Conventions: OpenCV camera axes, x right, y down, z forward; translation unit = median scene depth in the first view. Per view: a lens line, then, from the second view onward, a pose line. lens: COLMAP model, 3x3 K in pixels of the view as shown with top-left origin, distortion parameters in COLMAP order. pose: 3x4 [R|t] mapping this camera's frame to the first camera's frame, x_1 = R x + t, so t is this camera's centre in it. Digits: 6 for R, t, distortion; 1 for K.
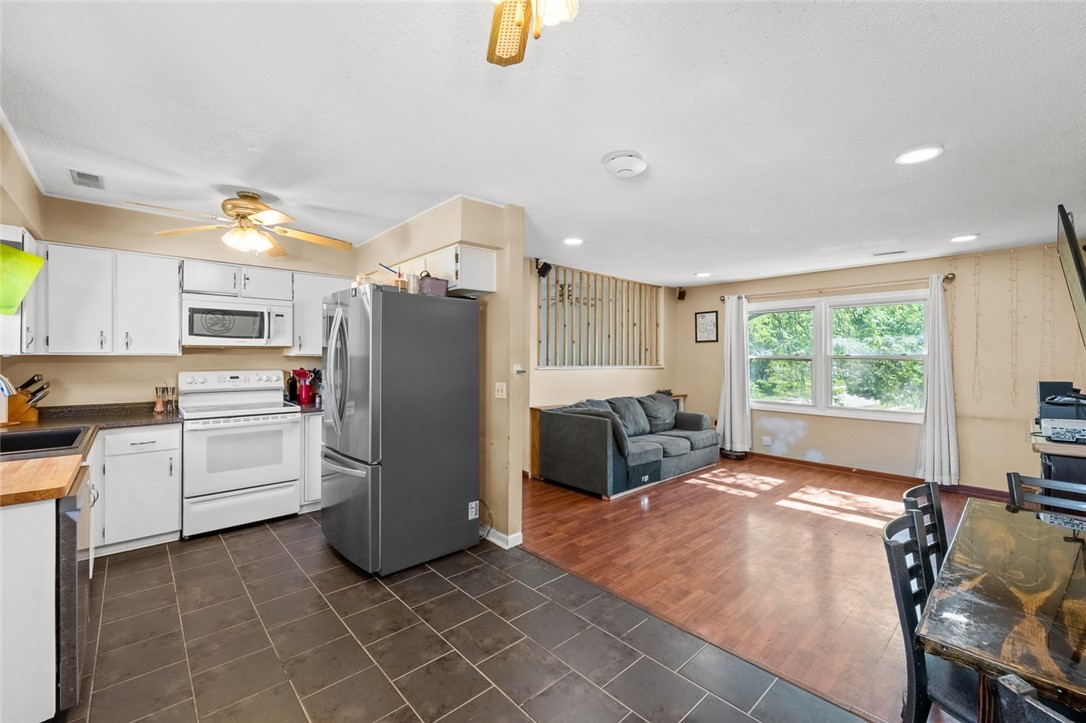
lens RADIAL K [[451.0, 0, 543.4], [0, 451.0, 355.9], [0, 0, 1]] dist [0.001310, 0.000089]
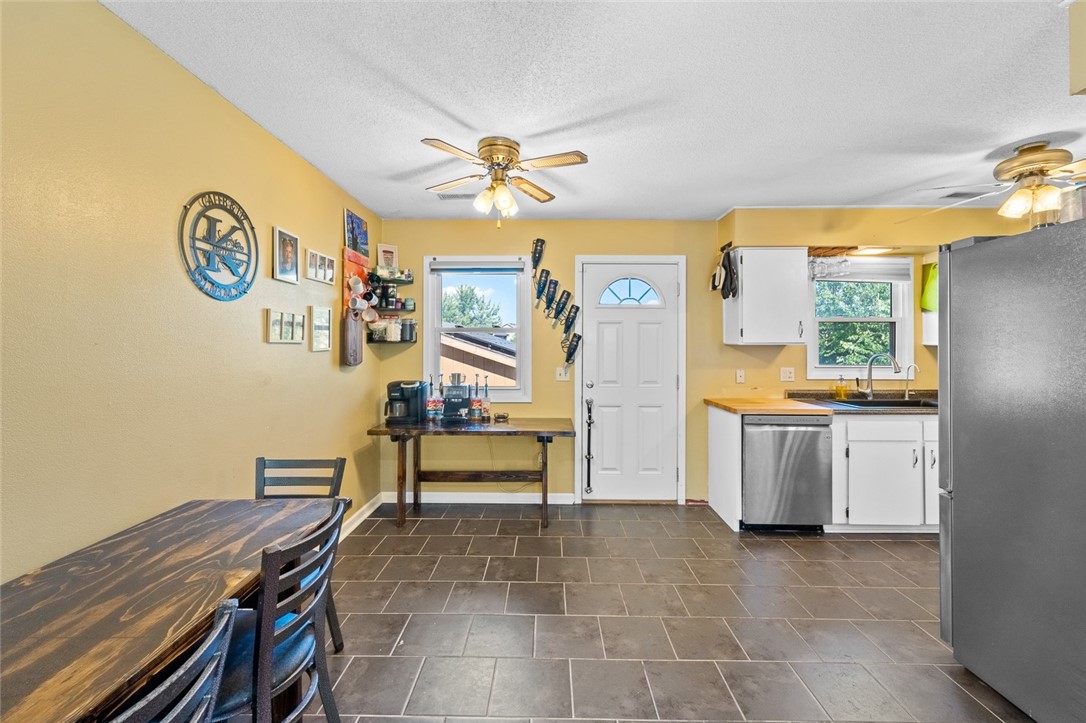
lens RADIAL K [[443.5, 0, 544.4], [0, 443.5, 341.8], [0, 0, 1]] dist [0.000687, -0.000037]
pose [[-0.683713, -0.013053, -0.729634, 0.459059], [-0.002180, 0.999872, -0.015844, 0.008242], [0.729748, -0.009242, -0.683654, 0.795462]]
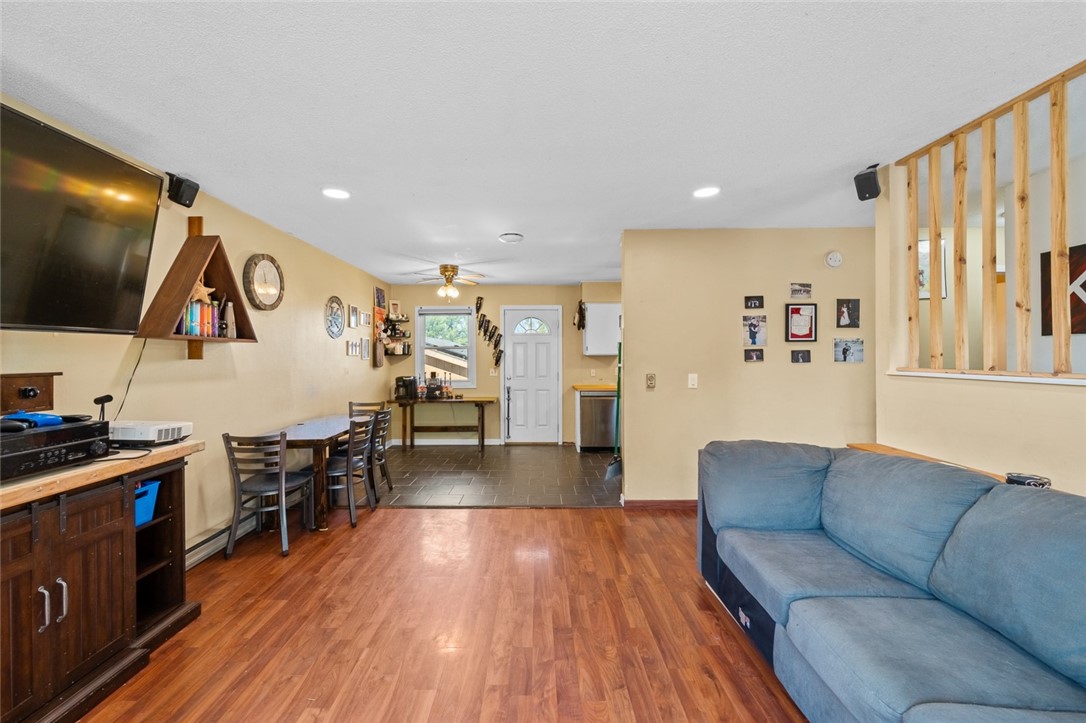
lens RADIAL K [[439.7, 0, 536.4], [0, 439.7, 355.5], [0, 0, 1]] dist [-0.000983, -0.000349]
pose [[-0.679354, -0.005277, -0.733792, 0.929396], [0.003673, 0.999937, -0.010591, 0.018417], [0.733802, -0.009890, -0.679292, 1.546517]]
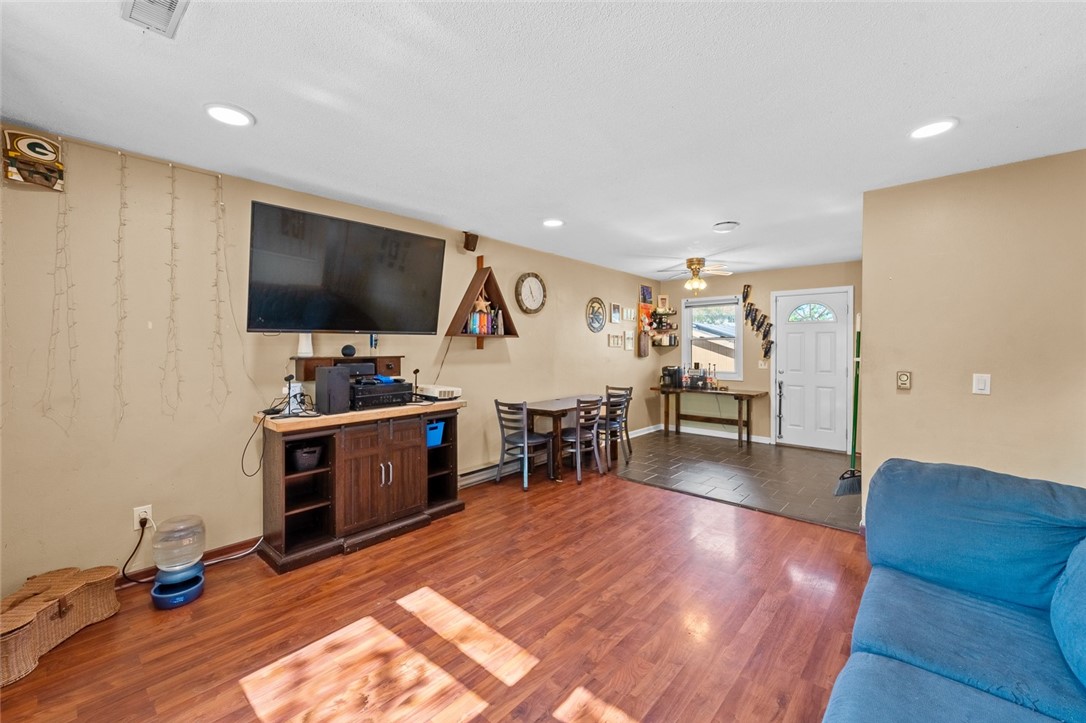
lens RADIAL K [[438.2, 0, 542.7], [0, 438.2, 347.7], [0, 0, 1]] dist [0.000526, -0.000090]
pose [[-0.995116, -0.006013, -0.098533, 0.703606], [-0.005493, 0.999970, -0.005548, 0.016011], [0.098563, -0.004980, -0.995118, 1.789495]]
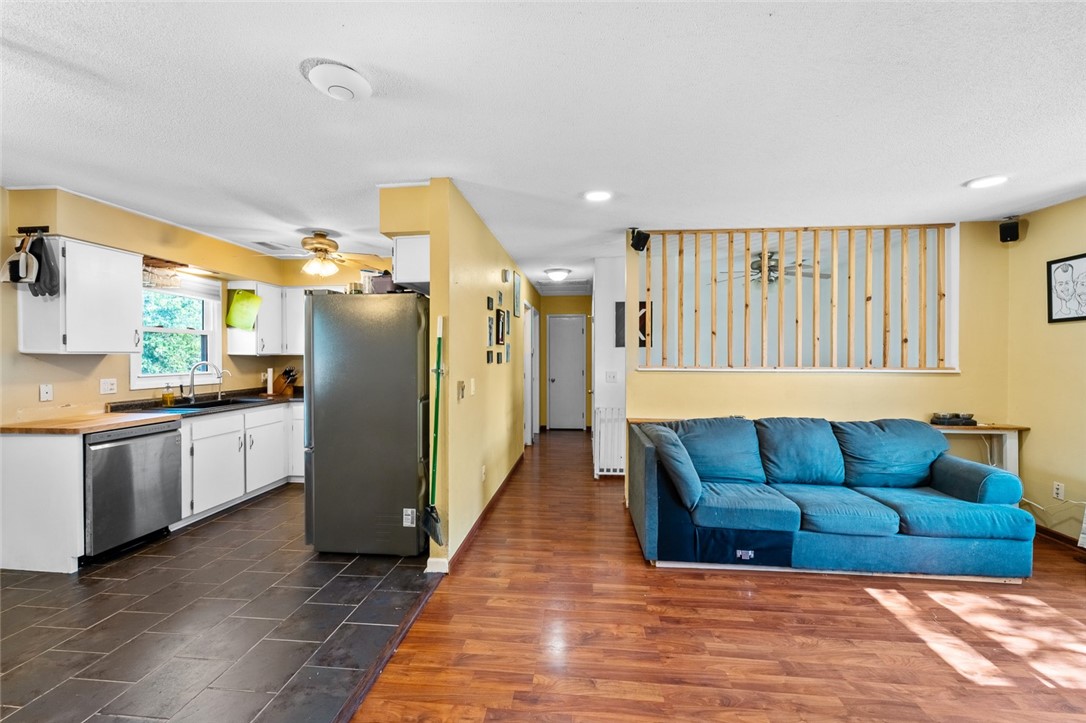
lens RADIAL K [[437.0, 0, 542.1], [0, 437.0, 360.8], [0, 0, 1]] dist [0.001447, -0.000439]
pose [[0.667115, 0.003319, -0.744947, 0.645632], [0.005297, 0.999944, 0.009198, 0.008521], [0.744936, -0.010082, 0.667060, 0.552686]]
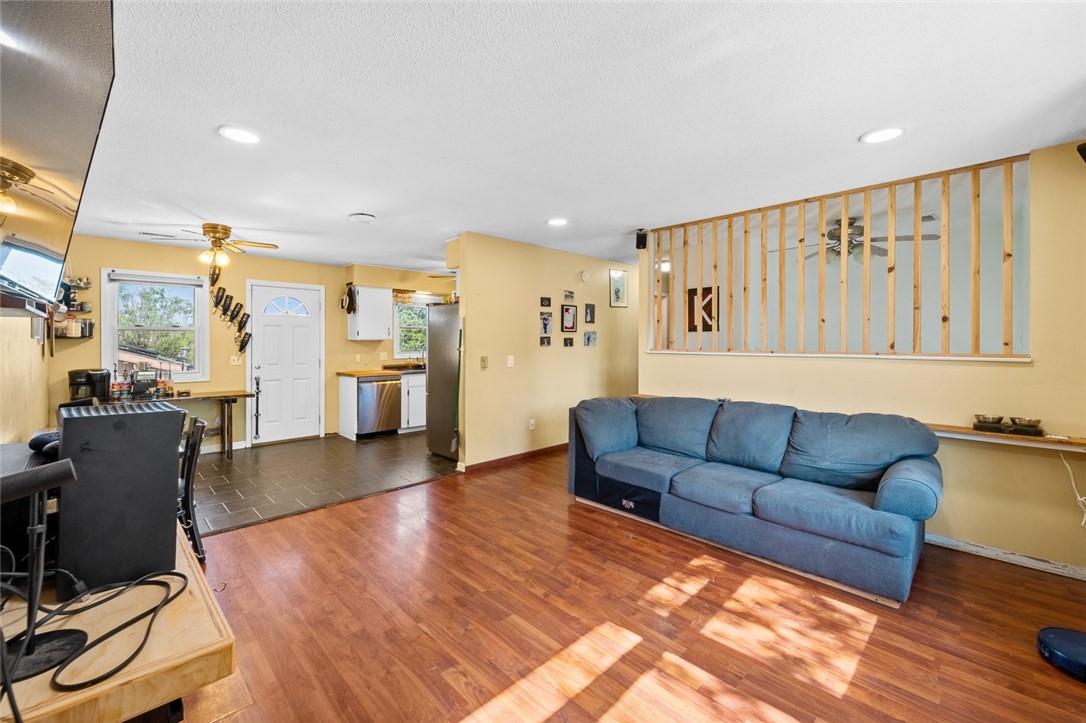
lens RADIAL K [[446.3, 0, 536.9], [0, 446.3, 343.9], [0, 0, 1]] dist [0.001144, -0.000058]
pose [[0.022857, -0.000537, -0.999739, 1.269373], [0.004486, 0.999990, -0.000434, 0.017639], [0.999729, -0.004475, 0.022859, 1.127948]]
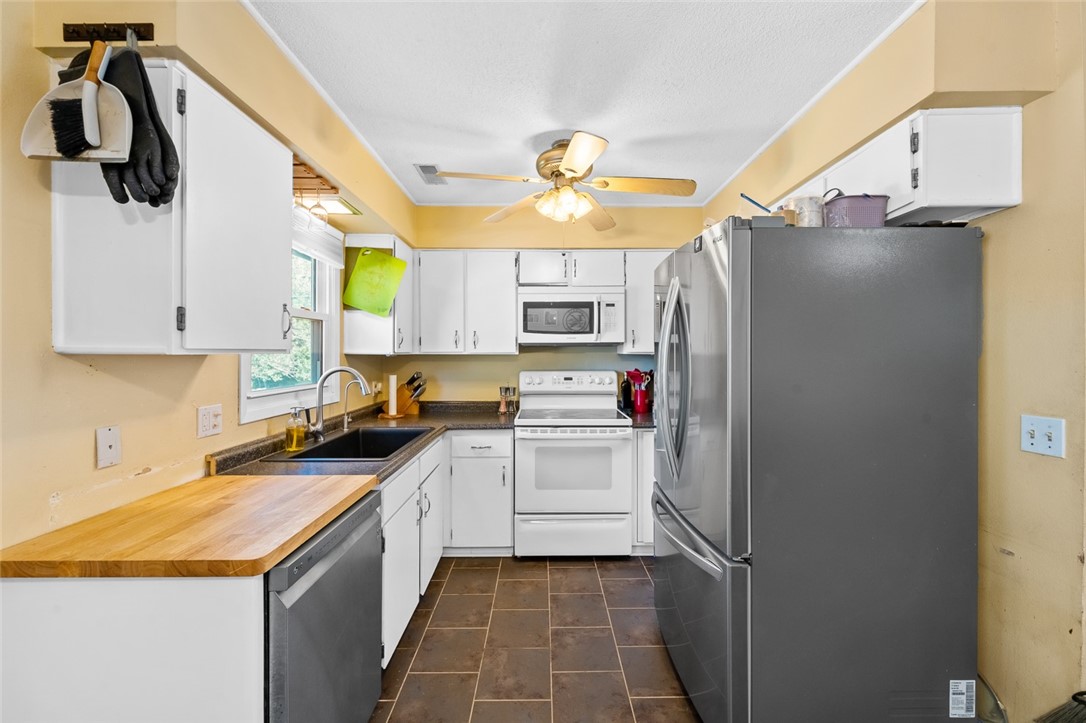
lens RADIAL K [[441.0, 0, 543.7], [0, 441.0, 354.9], [0, 0, 1]] dist [0.000756, -0.000197]
pose [[0.741143, -0.002428, -0.671343, -0.153689], [0.003594, 0.999993, 0.000351, 0.000144], [0.671338, -0.002673, 0.741147, 0.365757]]
